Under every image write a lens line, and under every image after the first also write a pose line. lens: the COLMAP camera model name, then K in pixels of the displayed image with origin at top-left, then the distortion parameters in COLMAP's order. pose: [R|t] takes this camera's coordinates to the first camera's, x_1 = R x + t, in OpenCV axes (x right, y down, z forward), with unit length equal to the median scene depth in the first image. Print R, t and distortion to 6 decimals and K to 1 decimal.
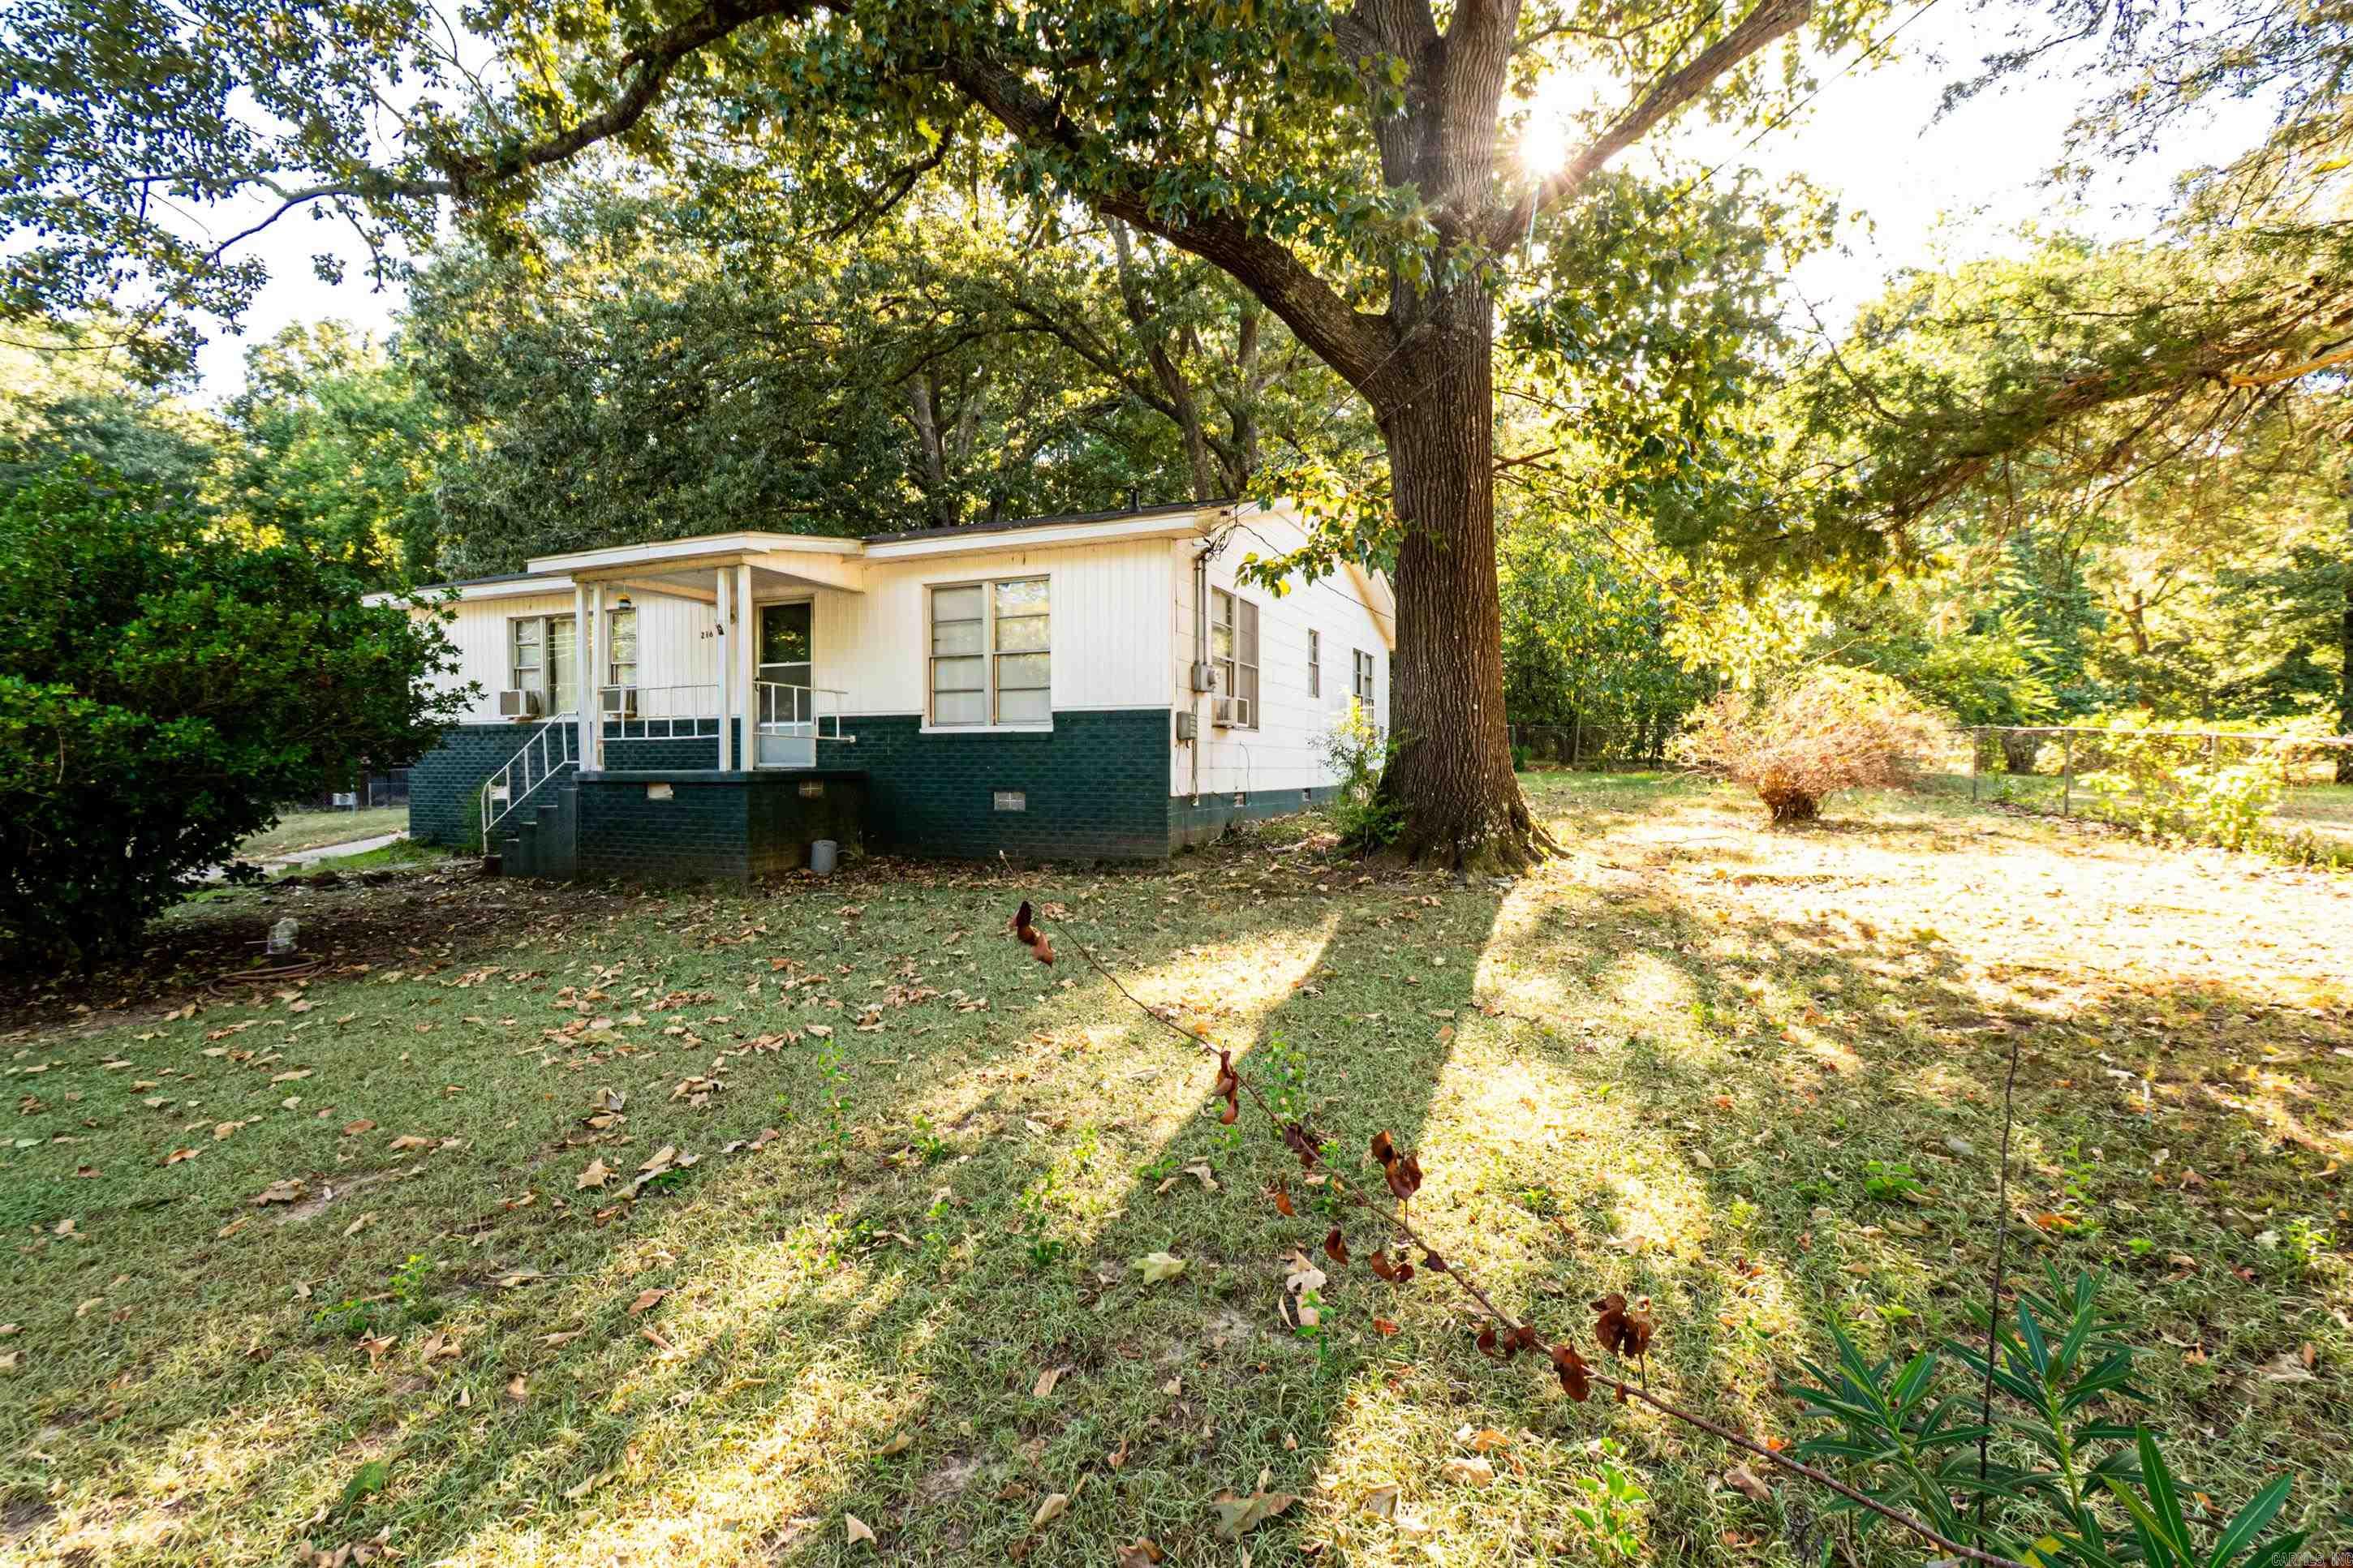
lens RADIAL K [[1045.7, 0, 1173.8], [0, 1045.7, 790.6], [0, 0, 1]] dist [0.013081, -0.006714]
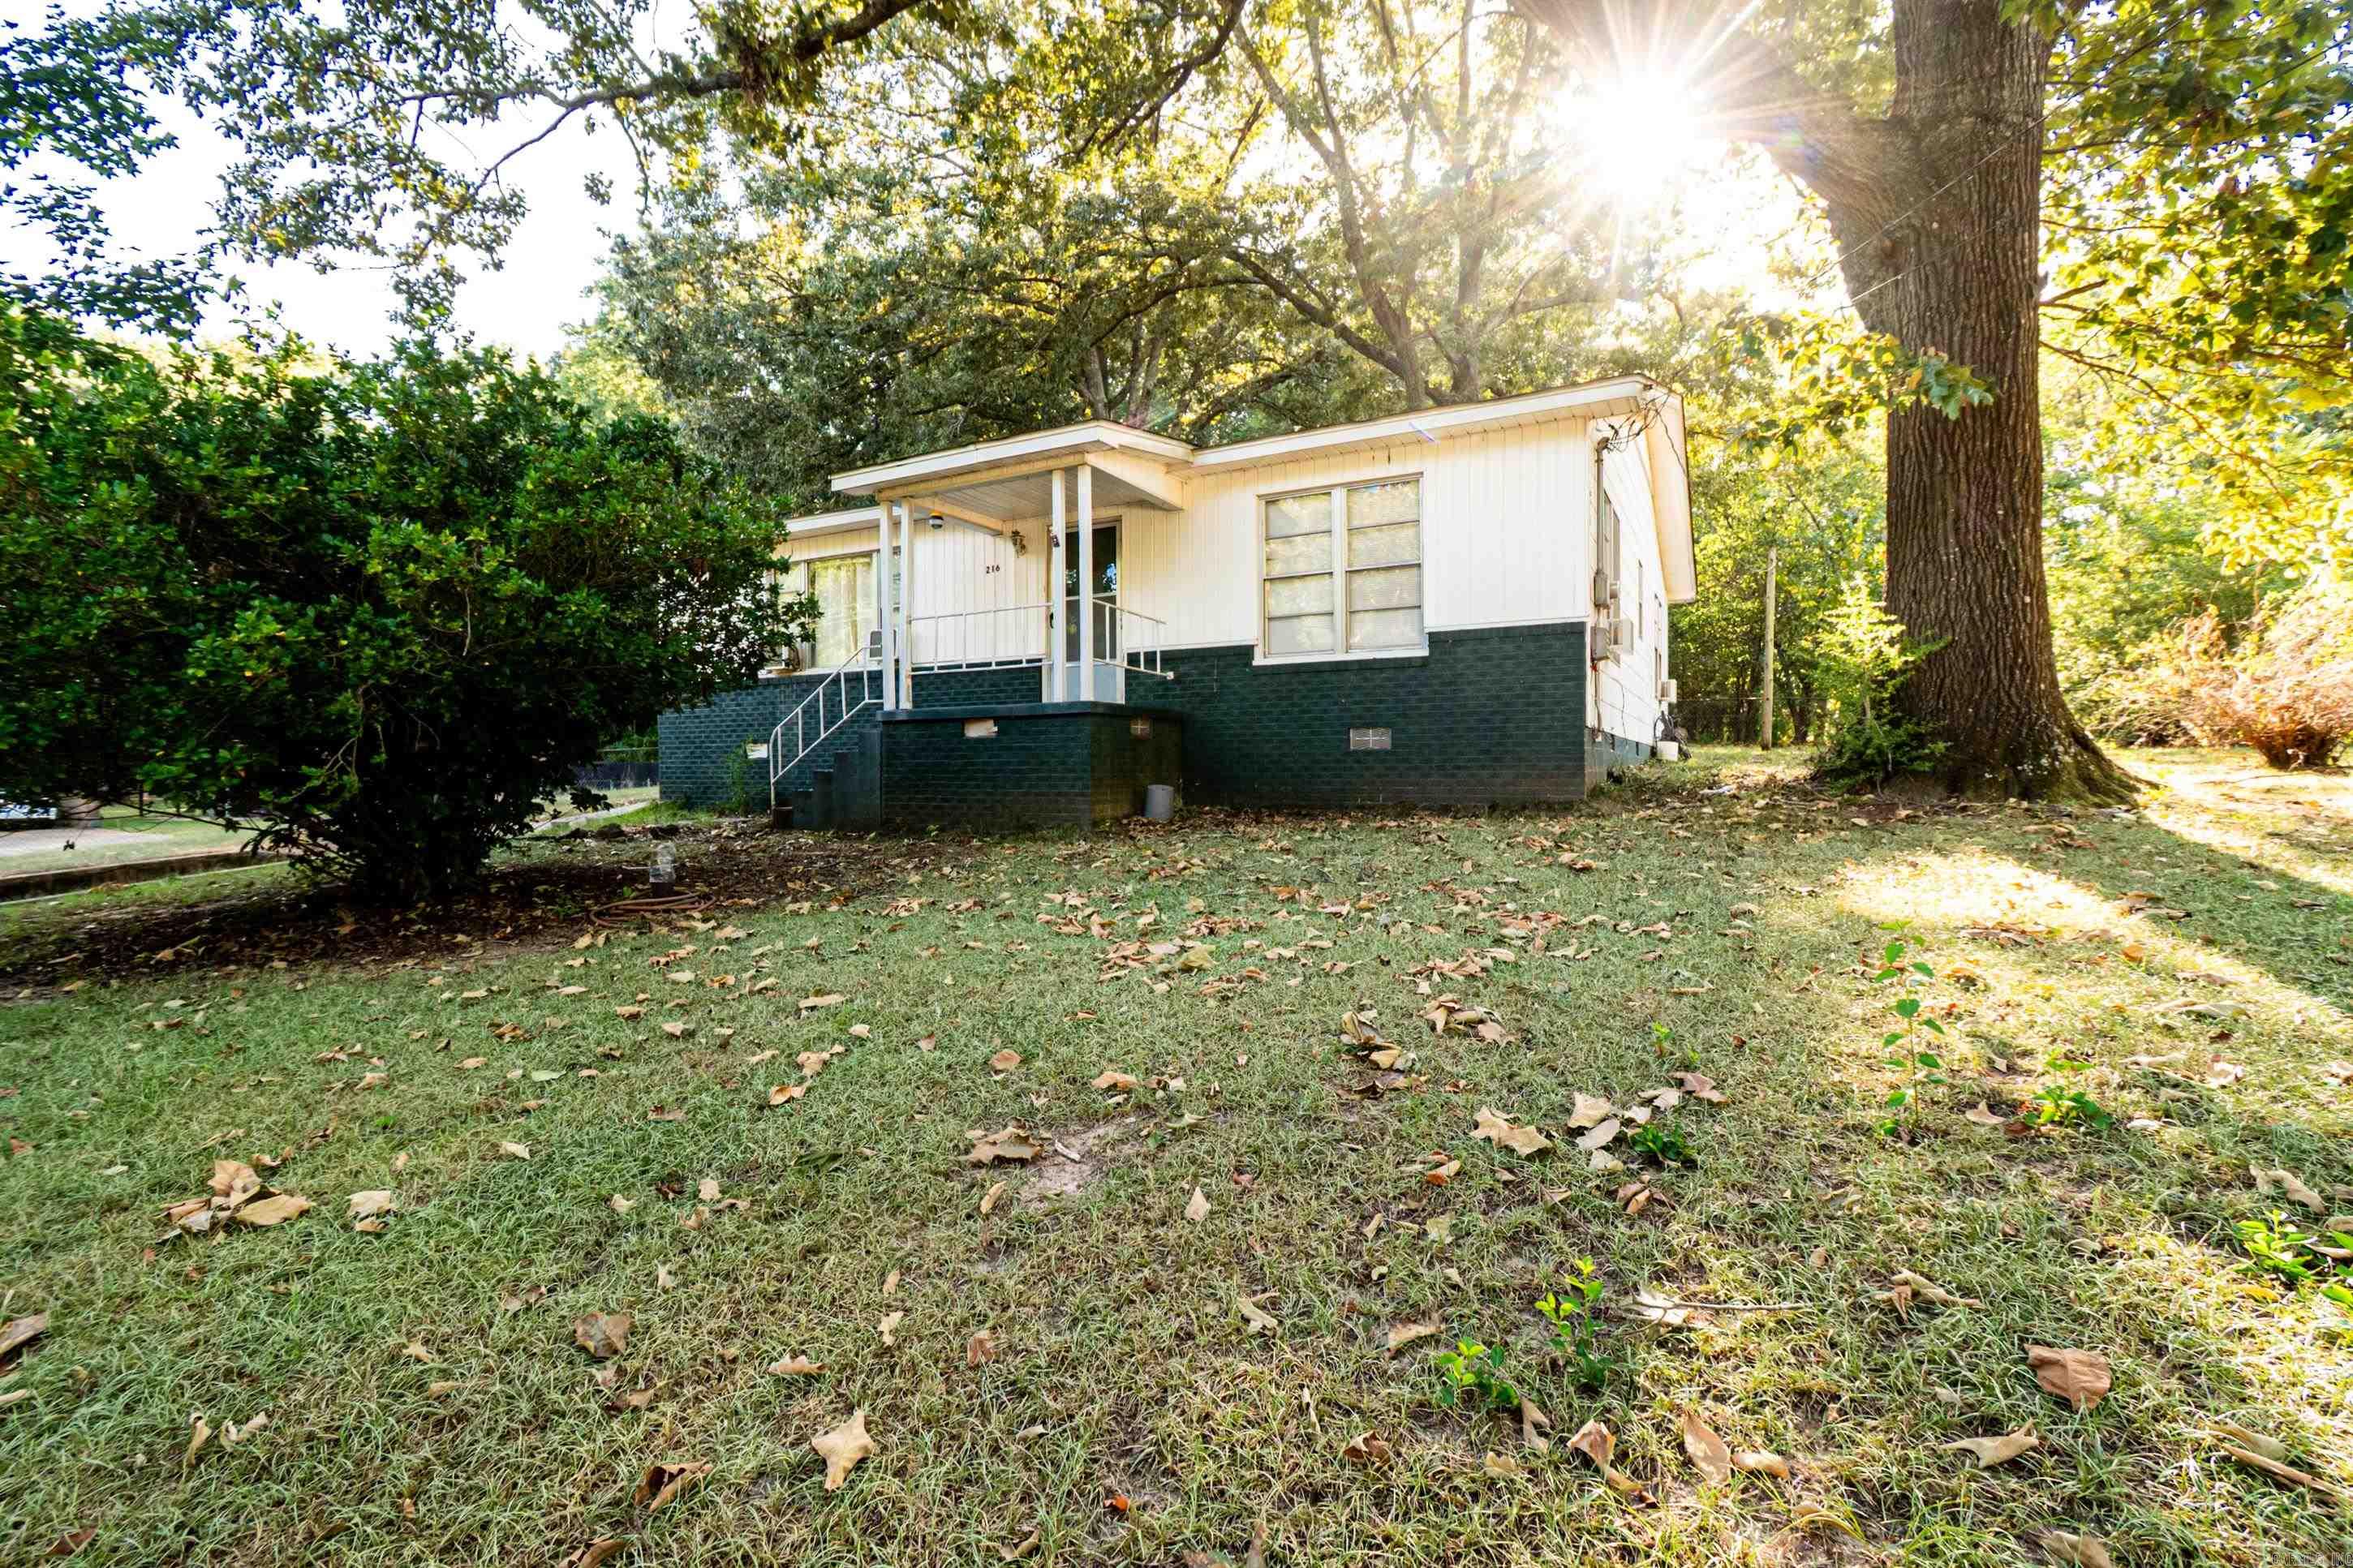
lens RADIAL K [[1045.7, 0, 1182.2], [0, 1045.7, 786.6], [0, 0, 1]] dist [0.013081, -0.006714]
pose [[0.996832, -0.002775, -0.079487, -0.224414], [0.001844, 0.999929, -0.011784, 0.054819], [0.079514, 0.011600, 0.996766, 0.118498]]
